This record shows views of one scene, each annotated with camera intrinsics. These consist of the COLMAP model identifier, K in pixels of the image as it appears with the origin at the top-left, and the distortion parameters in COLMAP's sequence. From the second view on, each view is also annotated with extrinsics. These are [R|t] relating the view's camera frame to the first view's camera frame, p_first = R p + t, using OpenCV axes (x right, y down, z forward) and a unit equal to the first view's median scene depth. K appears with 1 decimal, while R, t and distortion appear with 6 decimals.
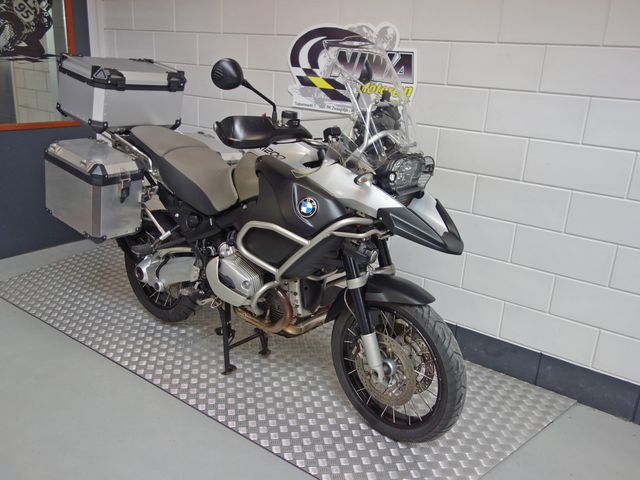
lens RADIAL K [[568.6, 0, 320.0], [0, 568.6, 240.0], [0, 0, 1]] dist [0.003037, -0.000574]
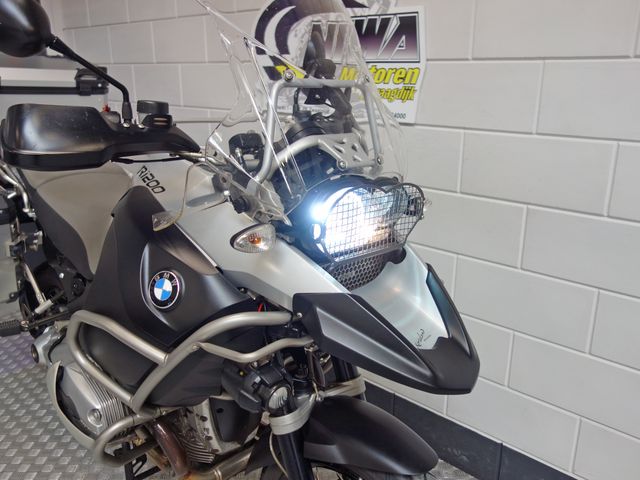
lens RADIAL K [[568.6, 0, 320.0], [0, 568.6, 240.0], [0, 0, 1]] dist [0.003037, -0.000574]
pose [[0.991152, -0.013046, -0.132089, 0.154374], [0.009482, 0.999575, -0.027578, -0.071773], [0.132393, 0.026082, 0.990854, 0.421430]]
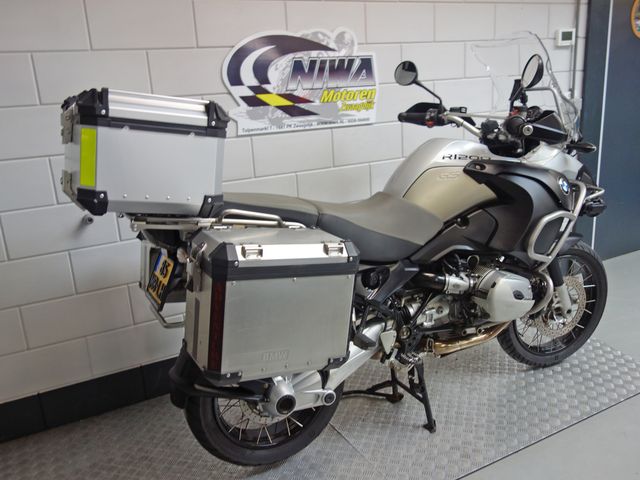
lens RADIAL K [[568.6, 0, 320.0], [0, 568.6, 240.0], [0, 0, 1]] dist [0.003037, -0.000574]
pose [[0.409900, -0.314213, 0.856302, -0.975612], [0.357364, 0.919063, 0.166177, -0.256739], [-0.839210, 0.237896, 0.489012, 0.737230]]
